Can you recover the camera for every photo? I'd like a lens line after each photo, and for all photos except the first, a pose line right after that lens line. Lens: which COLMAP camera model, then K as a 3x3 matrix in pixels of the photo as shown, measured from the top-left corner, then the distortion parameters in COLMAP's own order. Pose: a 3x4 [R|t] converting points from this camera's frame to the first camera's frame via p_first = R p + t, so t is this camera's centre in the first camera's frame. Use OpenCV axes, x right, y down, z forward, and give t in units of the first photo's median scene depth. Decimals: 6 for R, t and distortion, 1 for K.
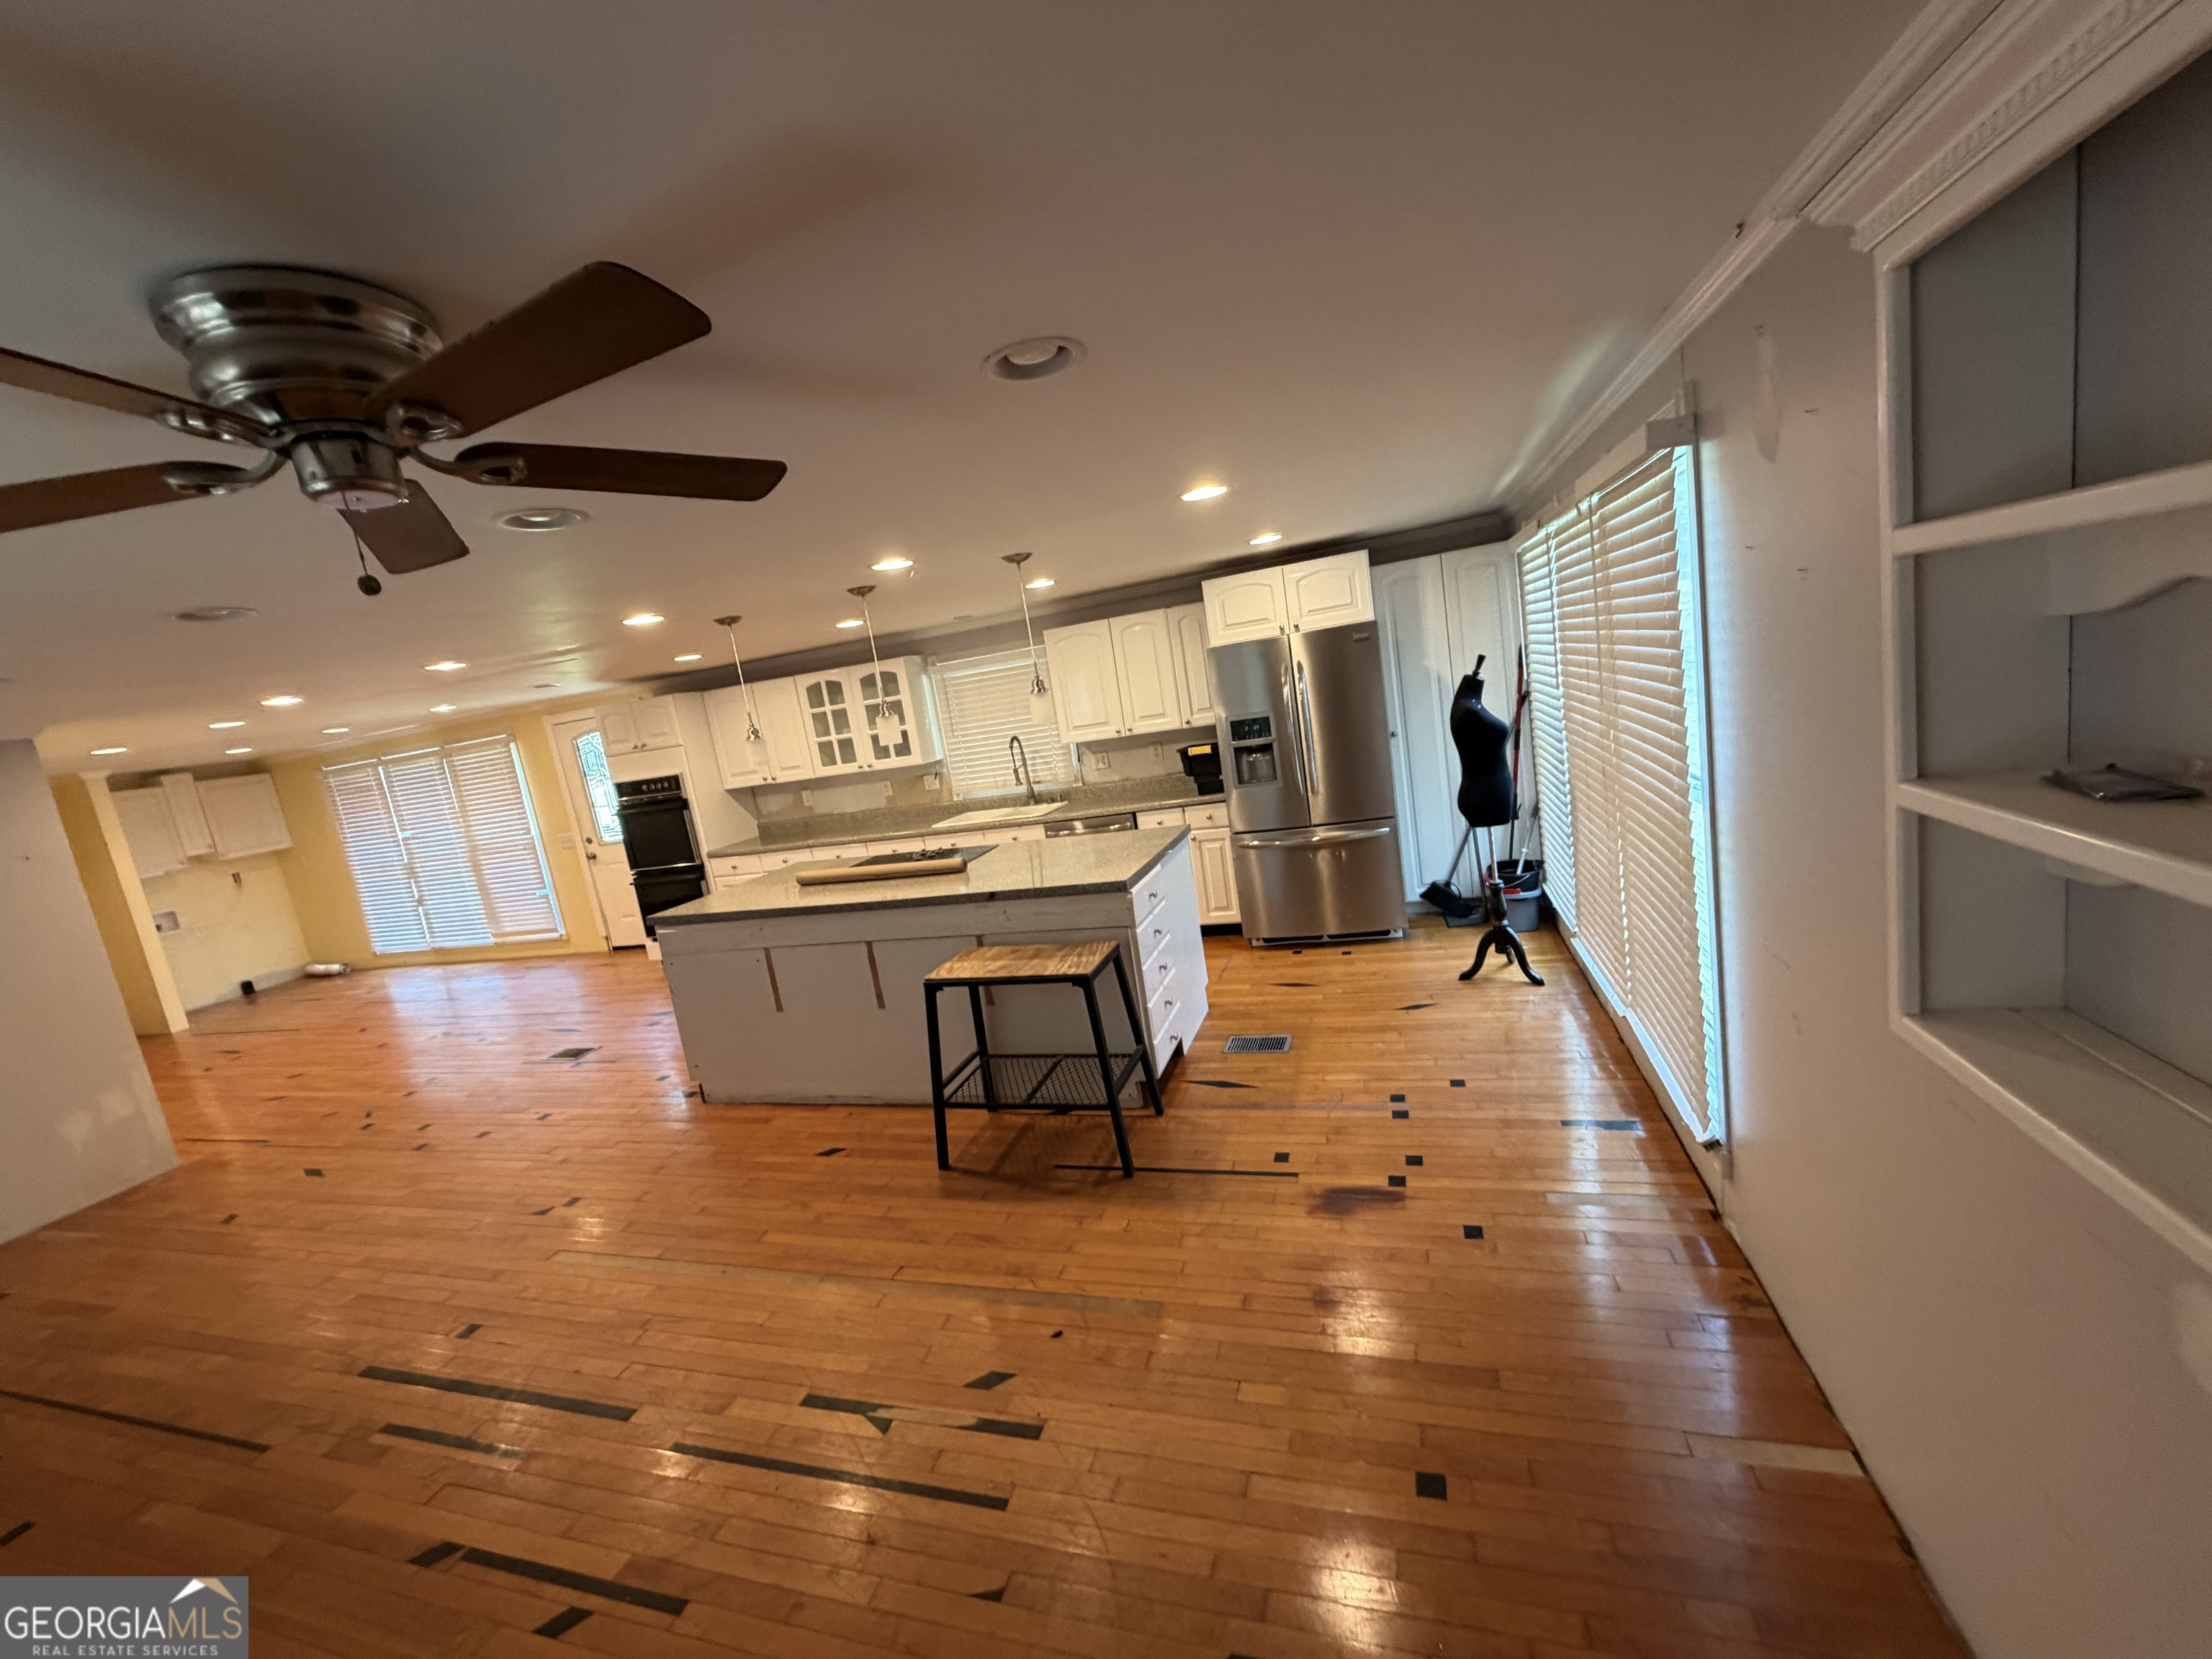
lens RADIAL K [[886.7, 0, 1098.8], [0, 886.7, 828.6], [0, 0, 1]] dist [-0.000247, 0.000403]
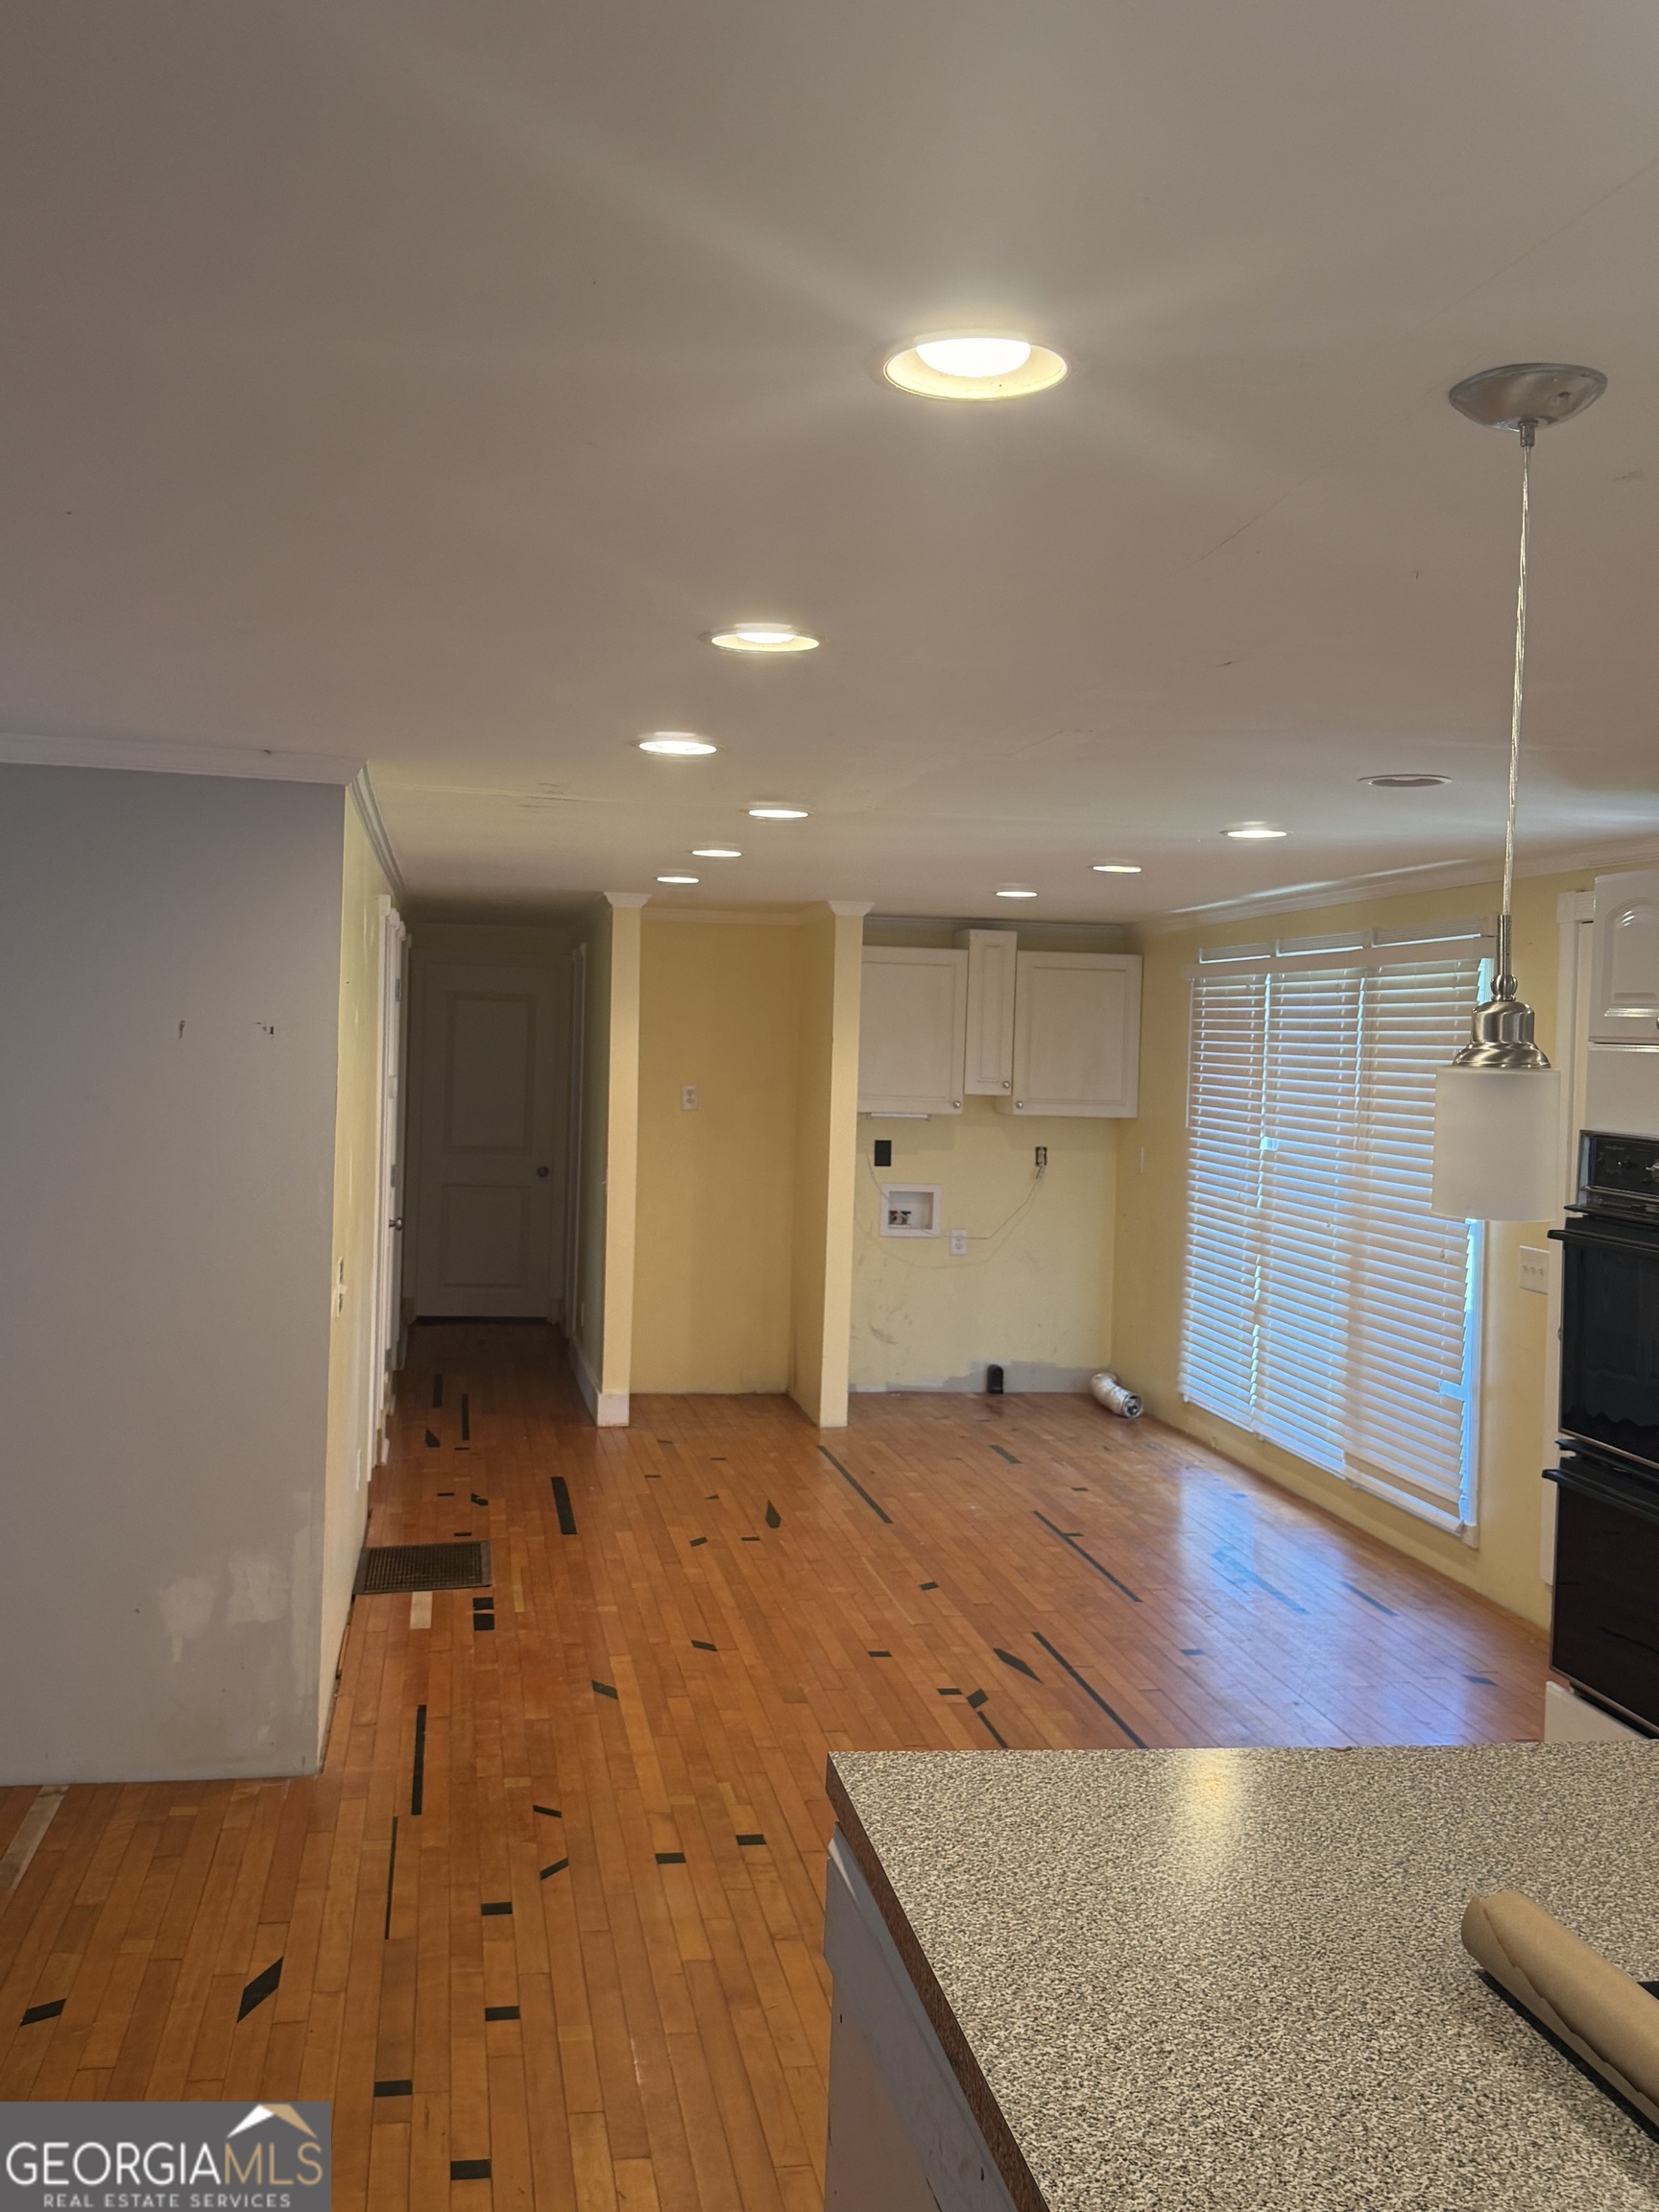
lens RADIAL K [[2066.9, 0, 822.7], [0, 2066.9, 1104.2], [0, 0, 1]] dist [0.038598, 0.000000]
pose [[0.444624, 0.197605, -0.873649, -0.047873], [-0.238794, 0.966212, 0.097013, -0.055117], [0.863300, 0.165488, 0.476788, 0.371295]]
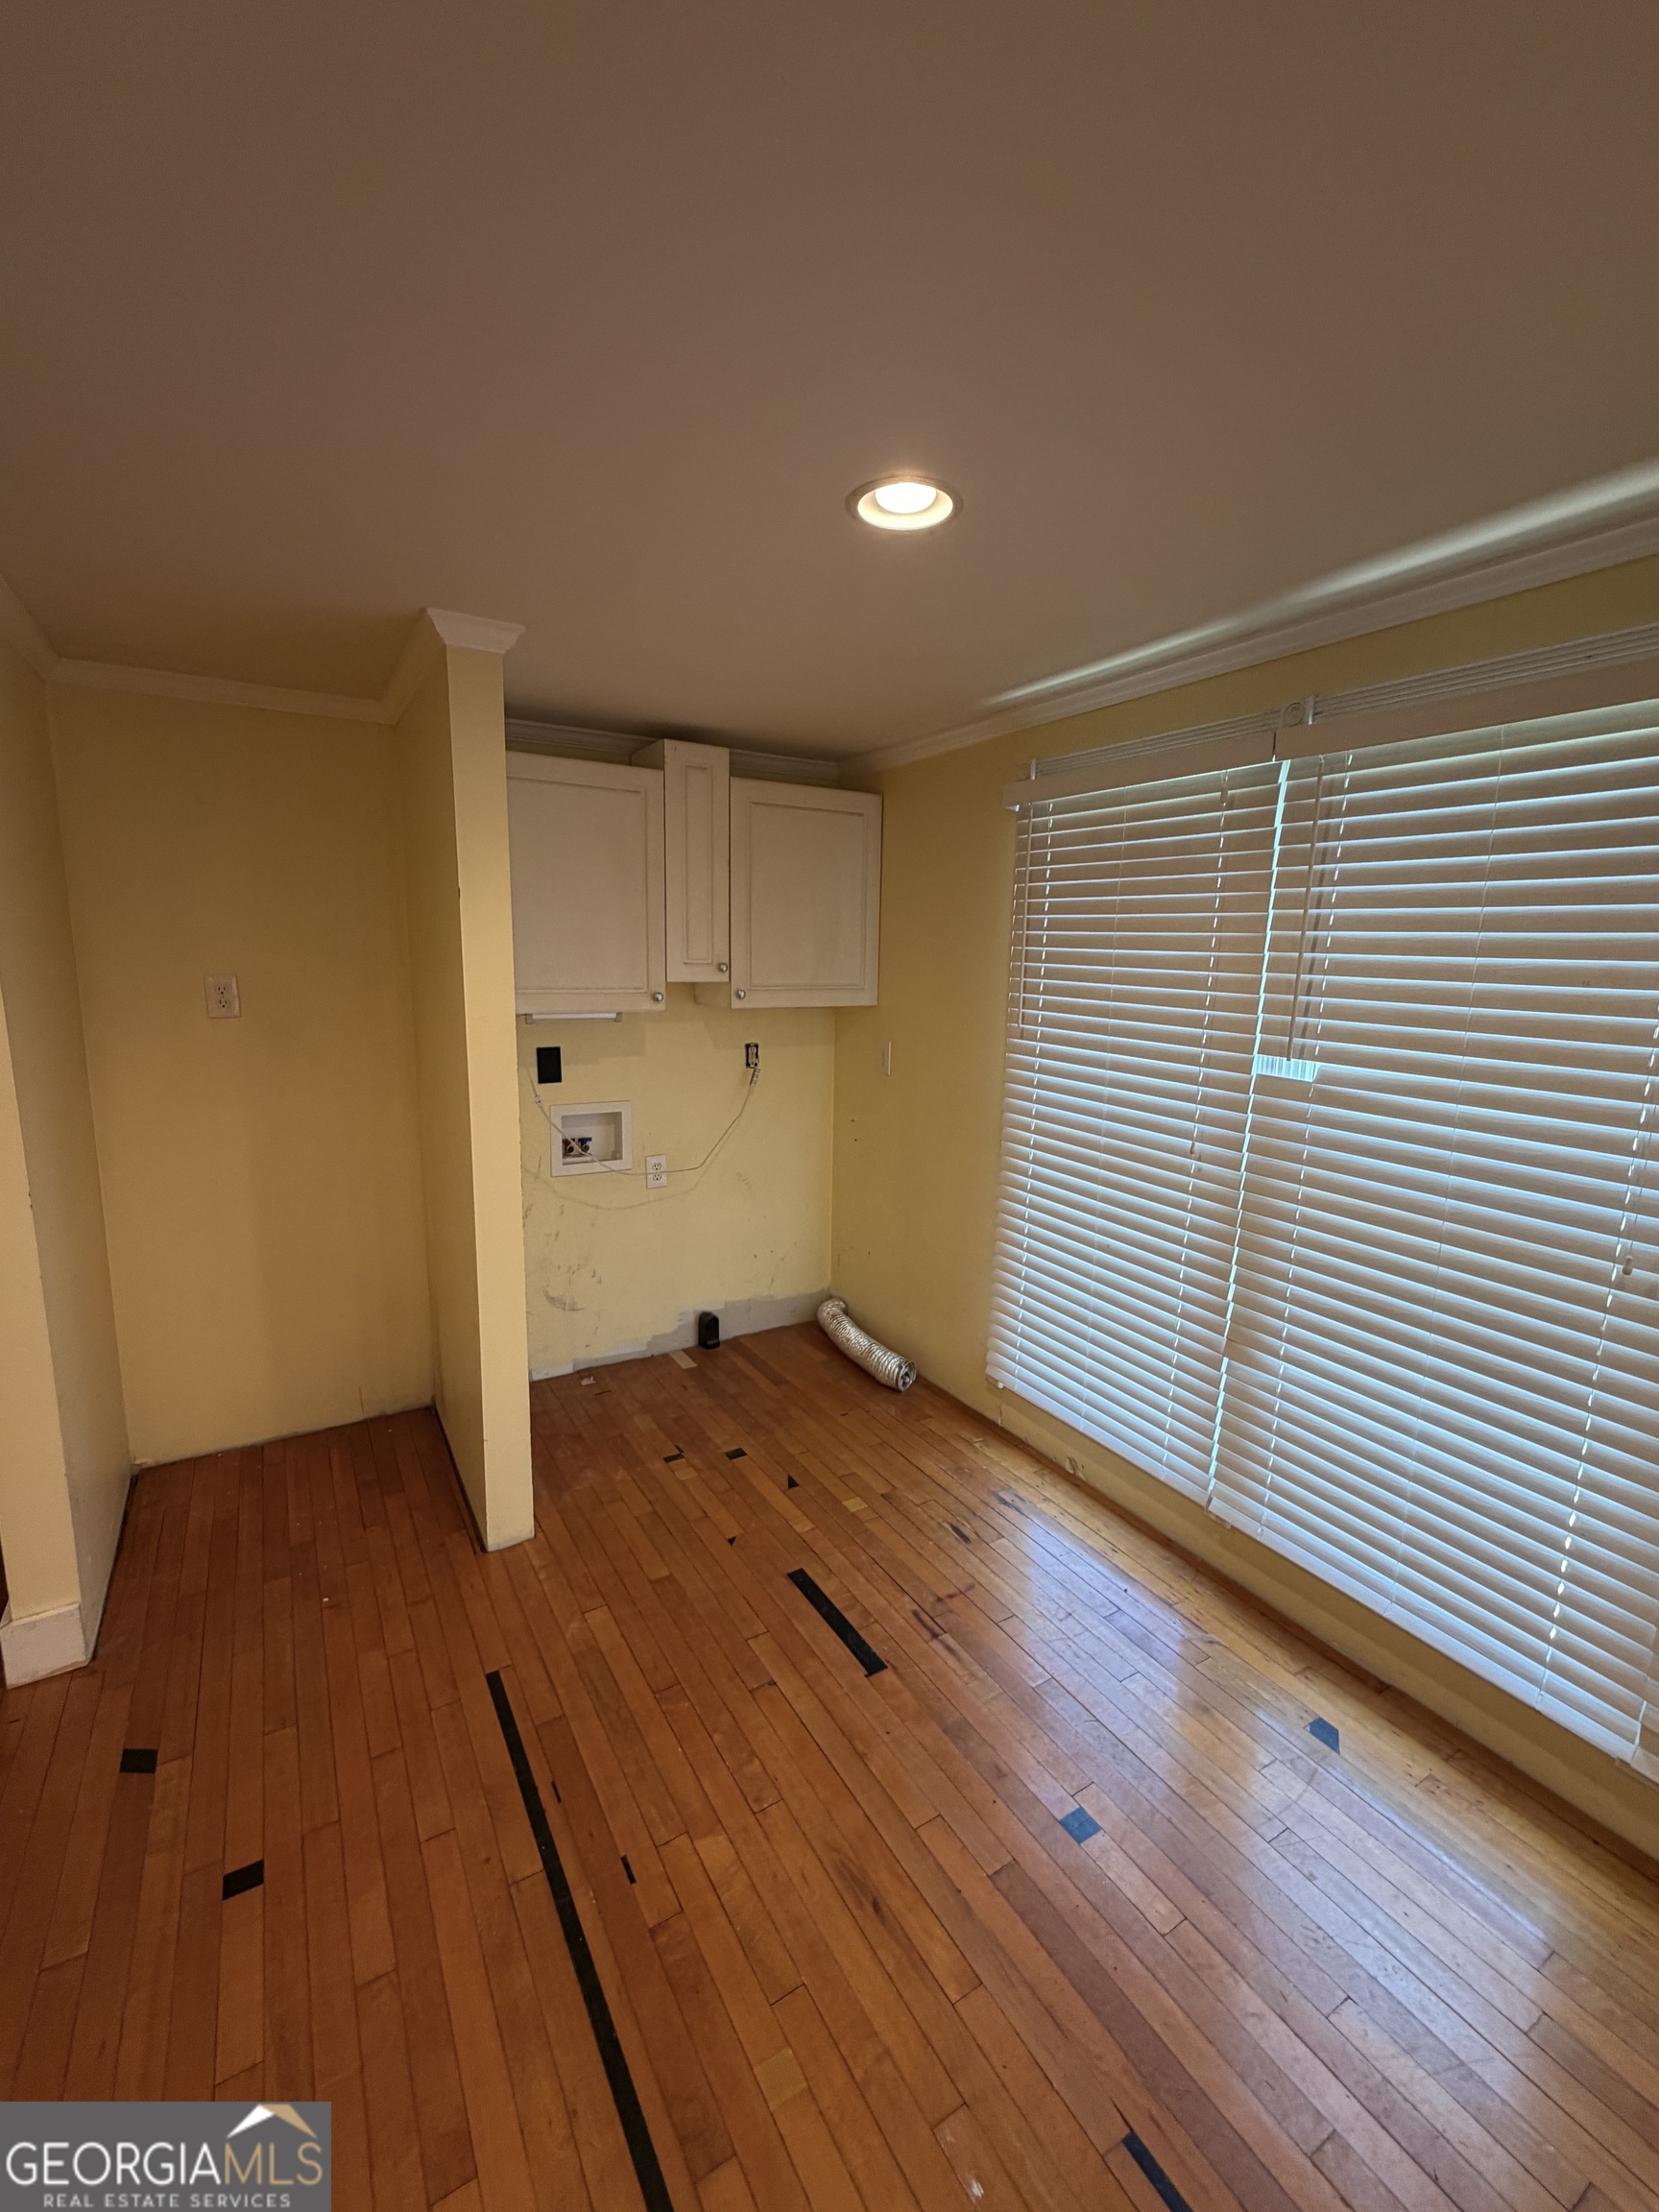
lens RADIAL K [[886.7, 0, 817.4], [0, 886.7, 1097.5], [0, 0, 1]] dist [-0.000247, 0.000403]
pose [[0.733940, 0.279095, -0.619224, -0.735489], [-0.239093, 0.959486, 0.149071, 0.008605], [0.635742, 0.038643, 0.770934, 0.750692]]
